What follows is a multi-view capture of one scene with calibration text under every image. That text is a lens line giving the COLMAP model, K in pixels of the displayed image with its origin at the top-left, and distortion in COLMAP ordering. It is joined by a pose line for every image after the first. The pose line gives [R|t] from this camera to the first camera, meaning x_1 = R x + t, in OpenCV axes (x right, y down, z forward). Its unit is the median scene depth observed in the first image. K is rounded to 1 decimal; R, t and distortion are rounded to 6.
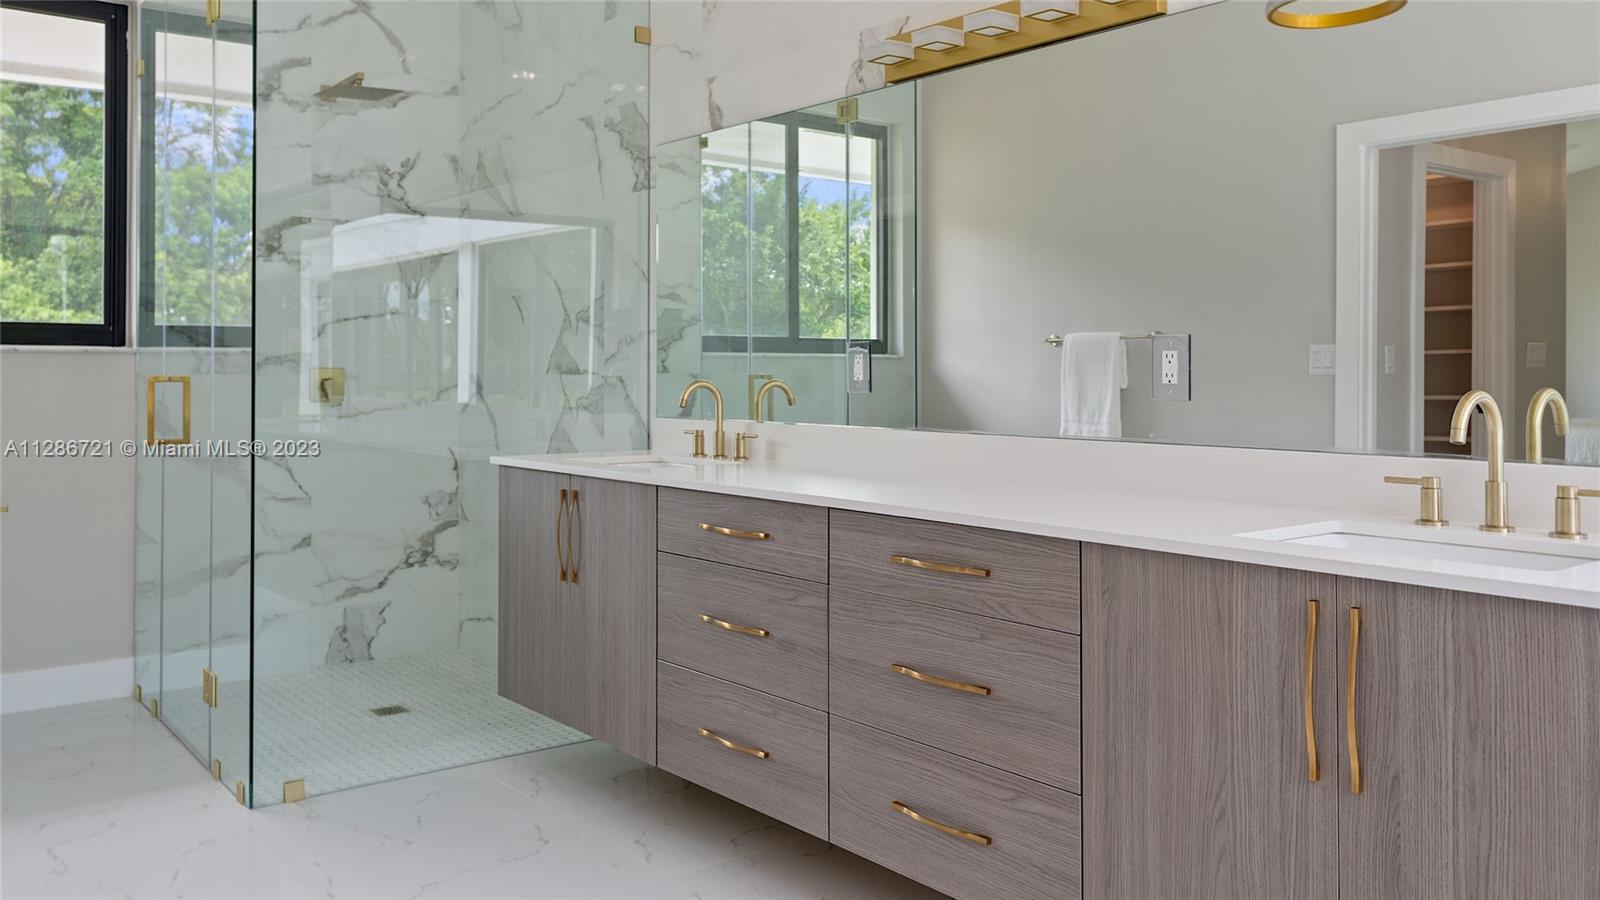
lens RADIAL K [[1300.7, 0, 802.2], [0, 1300.7, 341.6], [0, 0, 1]] dist [0.021227, 0.003365]
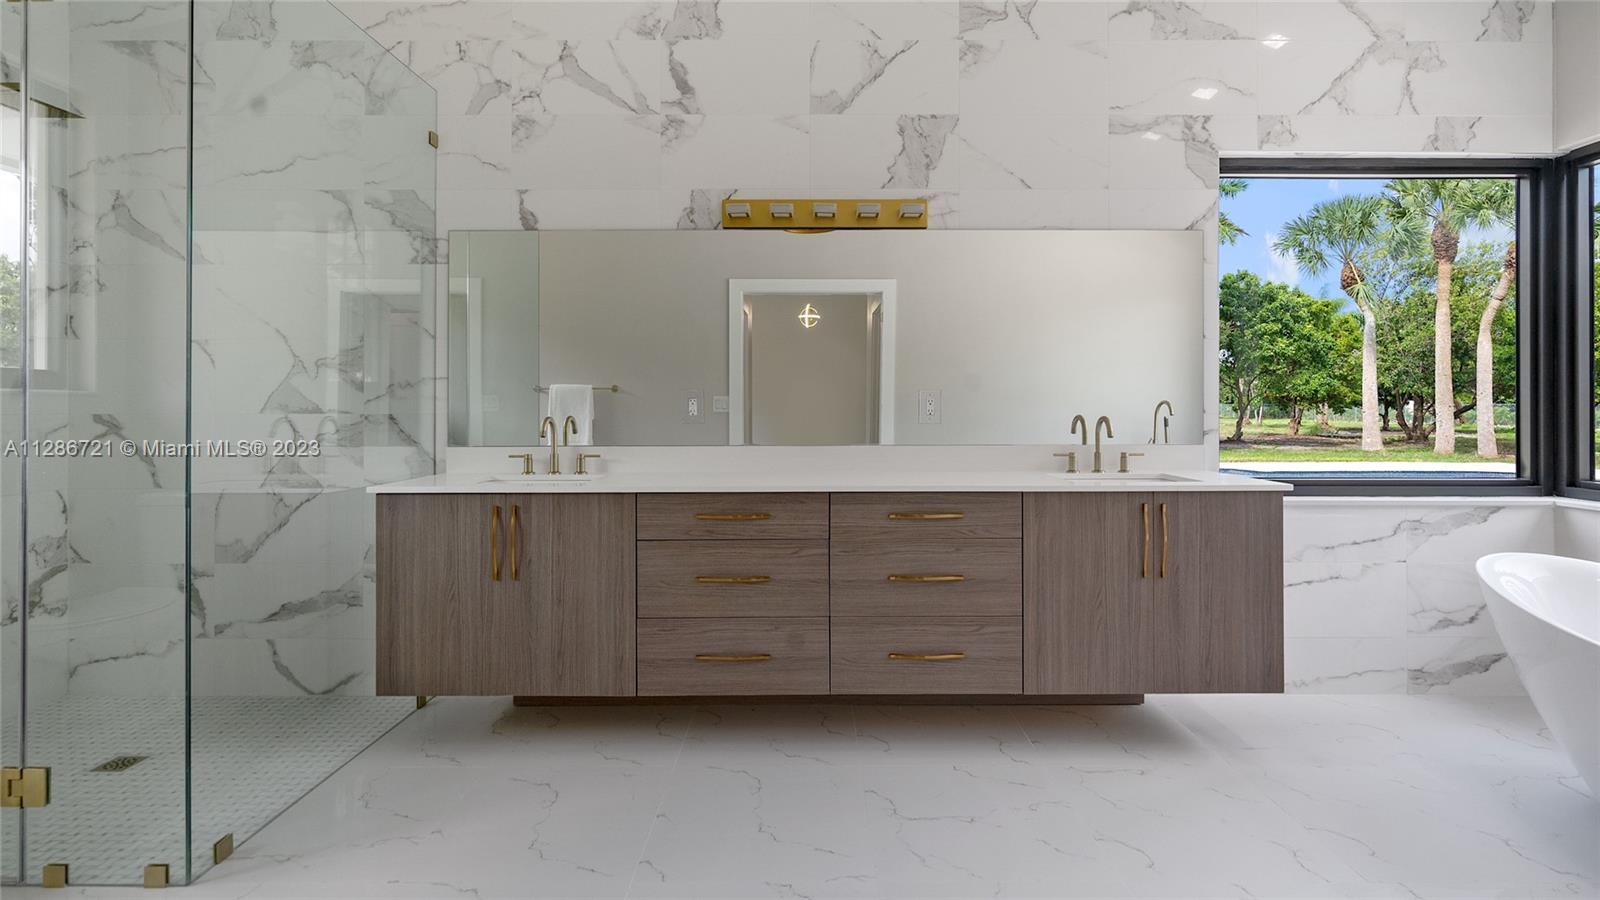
lens RADIAL K [[781.1, 0, 799.8], [0, 781.1, 389.5], [0, 0, 1]] dist [0.001361, 0.000736]
pose [[0.616098, 0.011170, 0.787590, -0.783047], [-0.014340, 0.999893, -0.002963, 0.000594], [-0.787539, -0.009469, 0.616192, 0.420365]]
